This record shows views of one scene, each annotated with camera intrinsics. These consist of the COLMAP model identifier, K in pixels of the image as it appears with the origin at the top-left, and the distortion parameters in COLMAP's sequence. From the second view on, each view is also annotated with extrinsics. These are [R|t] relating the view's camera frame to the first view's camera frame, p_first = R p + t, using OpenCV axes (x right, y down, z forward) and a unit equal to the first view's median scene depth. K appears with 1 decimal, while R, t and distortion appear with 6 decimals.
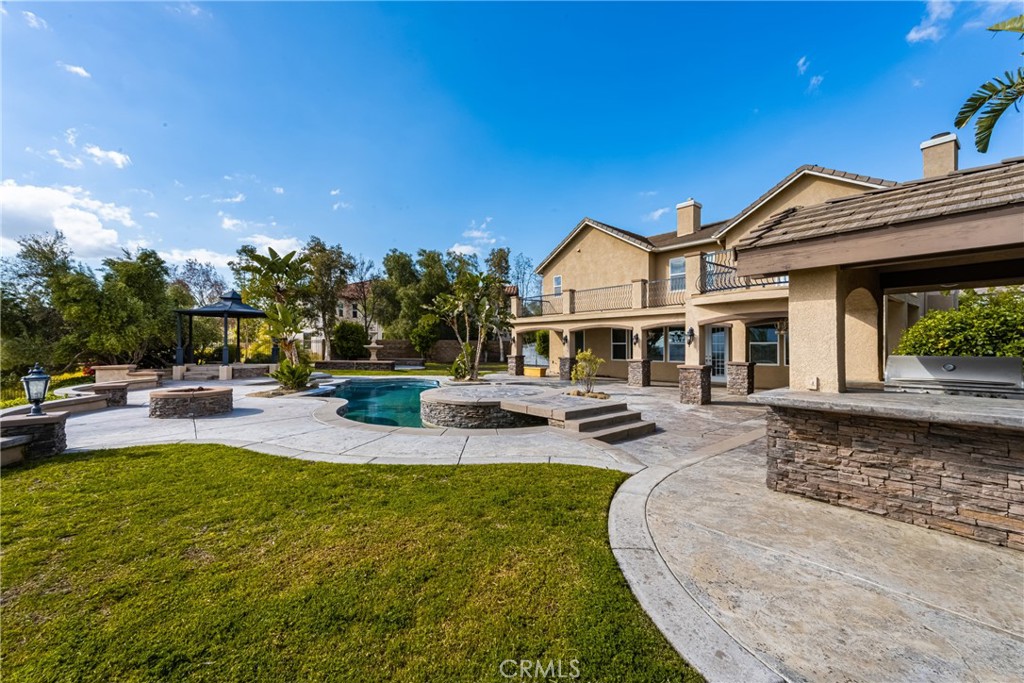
lens RADIAL K [[405.1, 0, 512.0], [0, 405.1, 341.5], [0, 0, 1]] dist [0.009956, 0.000024]
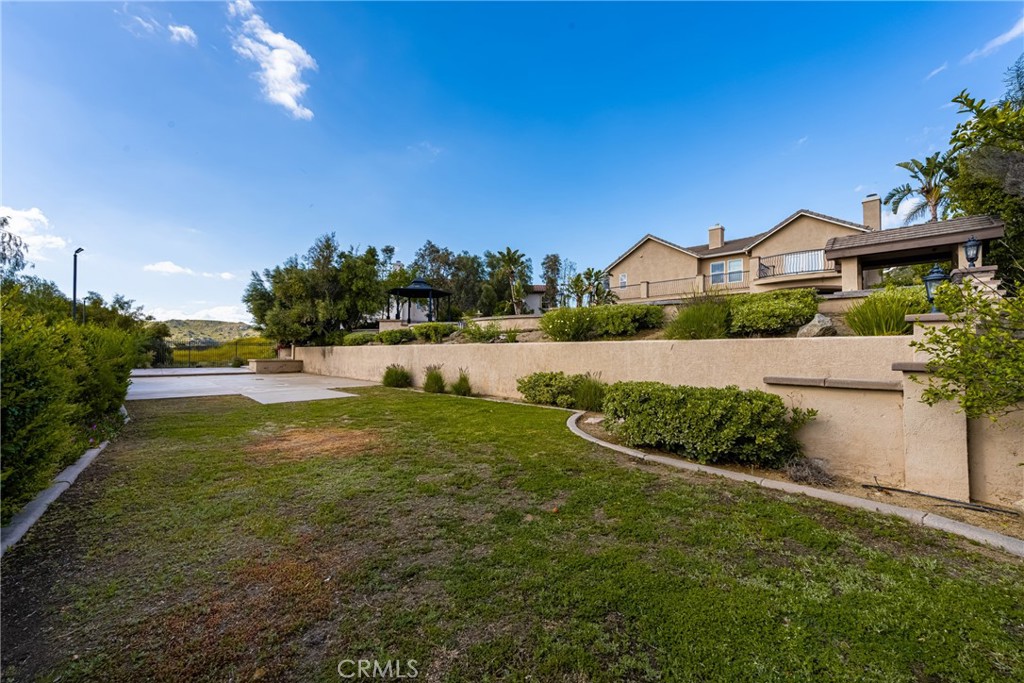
lens RADIAL K [[405.1, 0, 512.0], [0, 405.1, 341.5], [0, 0, 1]] dist [0.009956, 0.000024]
pose [[0.994586, 0.009853, 0.103444, -0.708929], [-0.007477, 0.999700, -0.023332, 0.185091], [-0.103643, 0.022433, 0.994362, -0.604768]]
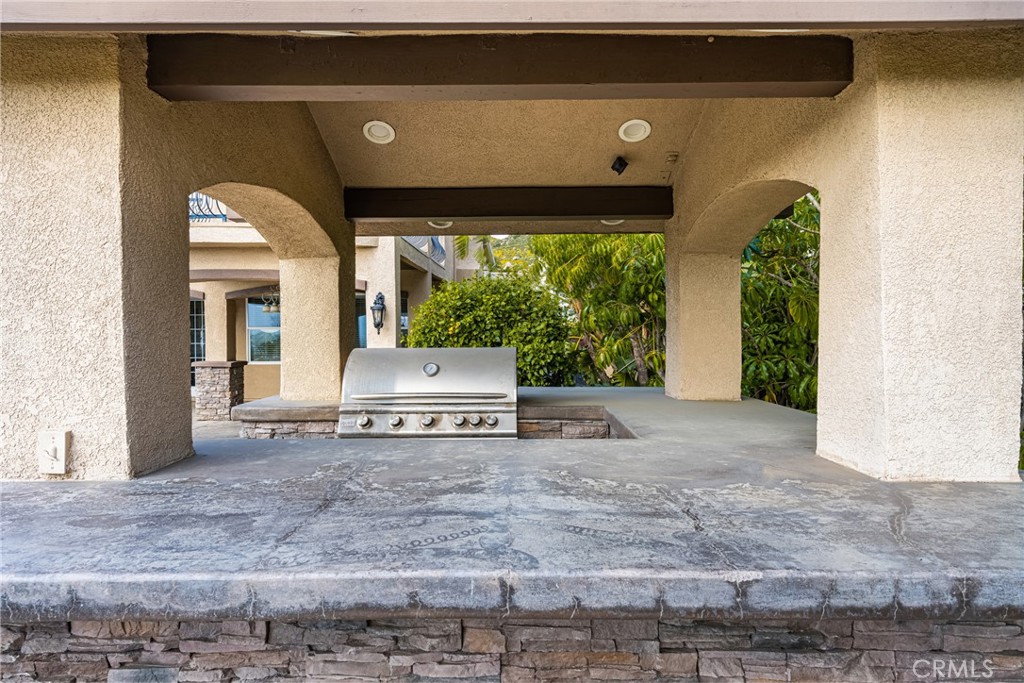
lens RADIAL K [[595.7, 0, 512.0], [0, 595.7, 341.5], [0, 0, 1]] dist [0.000407, 0.000090]
pose [[0.654356, -0.012965, 0.756076, 0.358840], [-0.004483, 0.999769, 0.021024, 0.006892], [-0.756173, -0.017147, 0.654147, 0.269903]]
